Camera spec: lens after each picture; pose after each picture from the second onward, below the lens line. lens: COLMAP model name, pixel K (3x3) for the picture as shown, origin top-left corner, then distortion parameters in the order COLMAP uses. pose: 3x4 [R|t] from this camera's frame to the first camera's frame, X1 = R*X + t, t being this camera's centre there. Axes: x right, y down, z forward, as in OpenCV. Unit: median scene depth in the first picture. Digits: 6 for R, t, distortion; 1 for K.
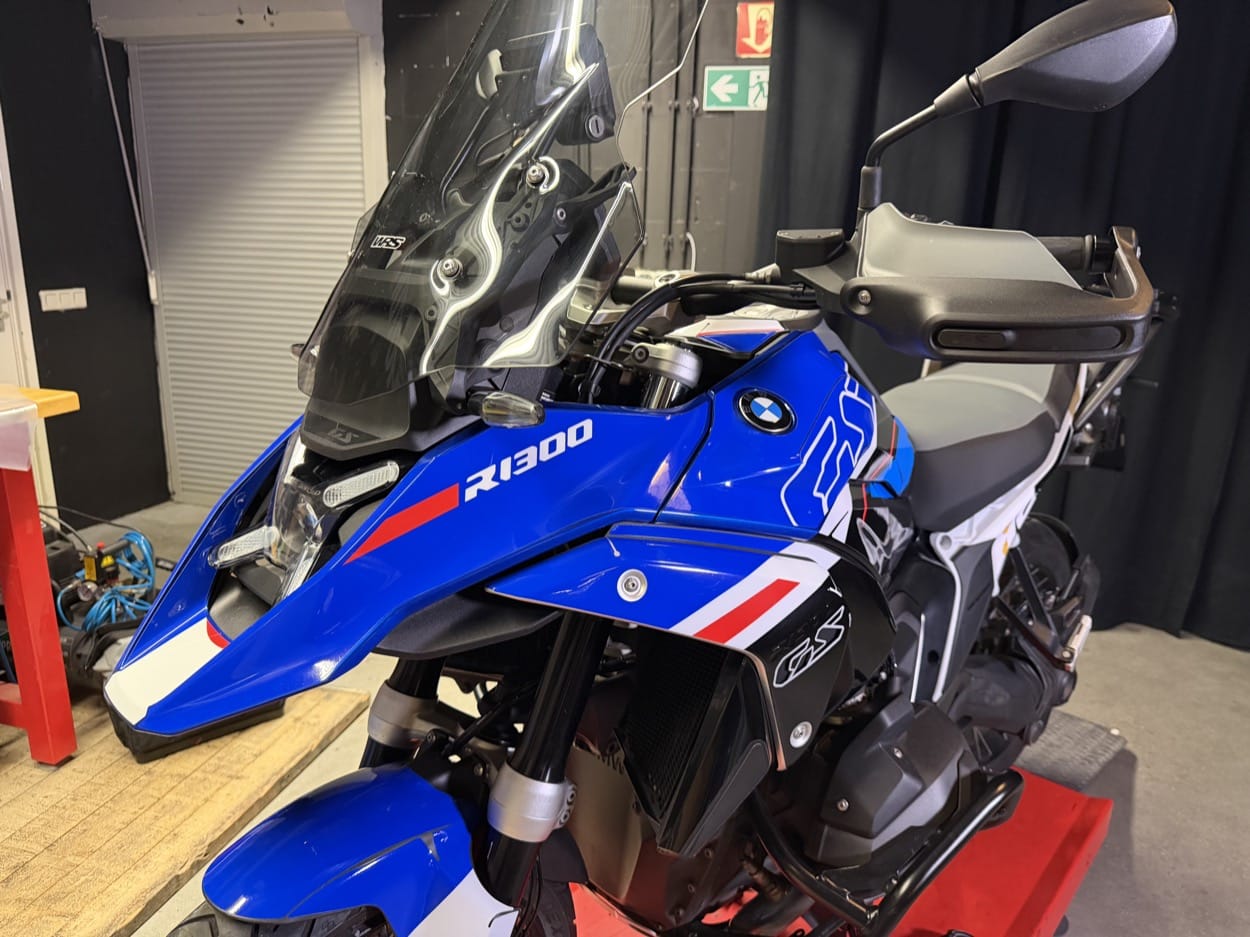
lens RADIAL K [[890.1, 0, 630.7], [0, 890.1, 473.6], [0, 0, 1]] dist [-0.006492, -0.015075]
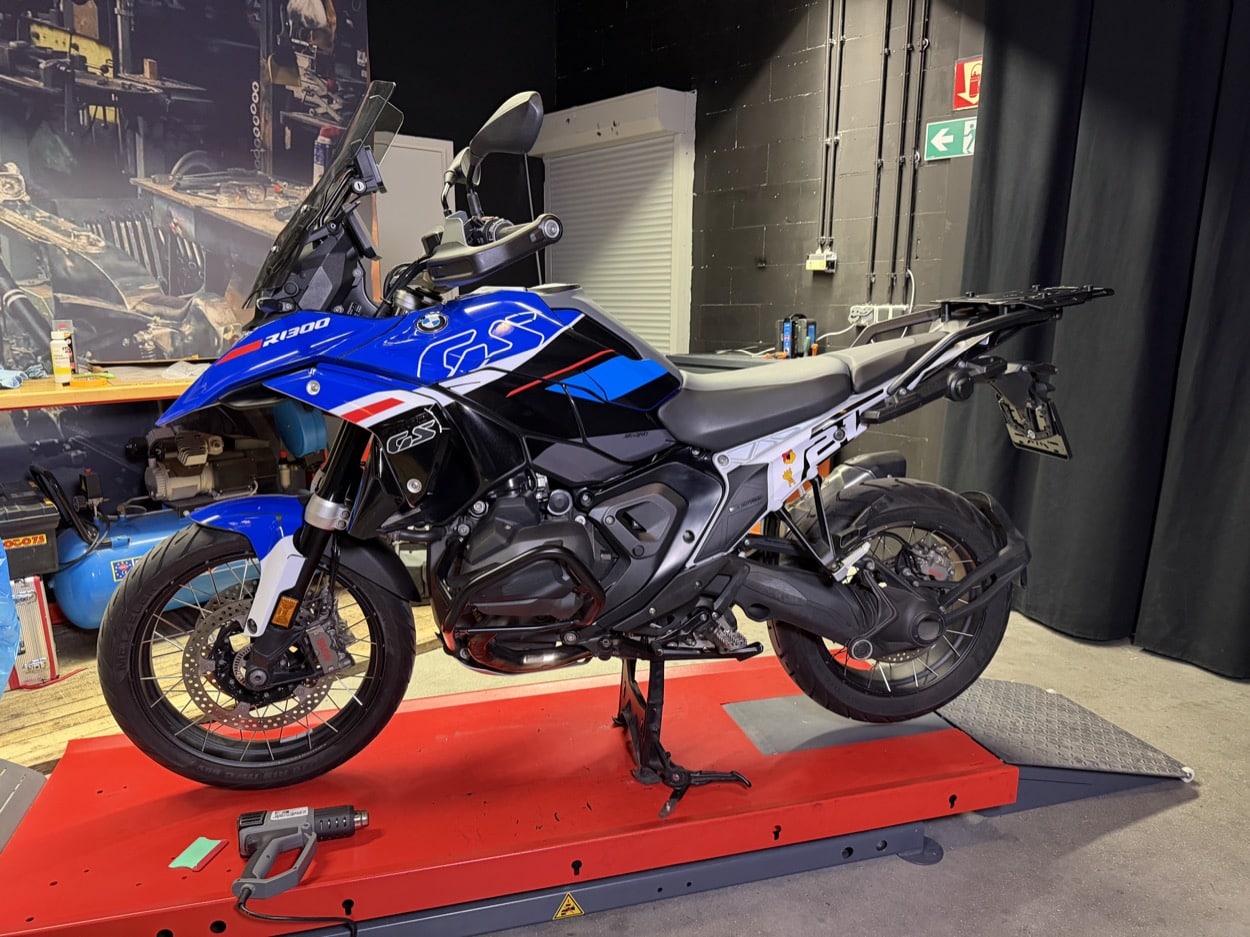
lens RADIAL K [[890.1, 0, 630.7], [0, 890.1, 486.4], [0, 0, 1]] dist [-0.006492, -0.015075]
pose [[0.838024, 0.085274, -0.538928, 0.491831], [-0.121736, 0.992036, -0.032330, 0.090640], [0.531879, 0.092700, 0.841731, -0.111598]]
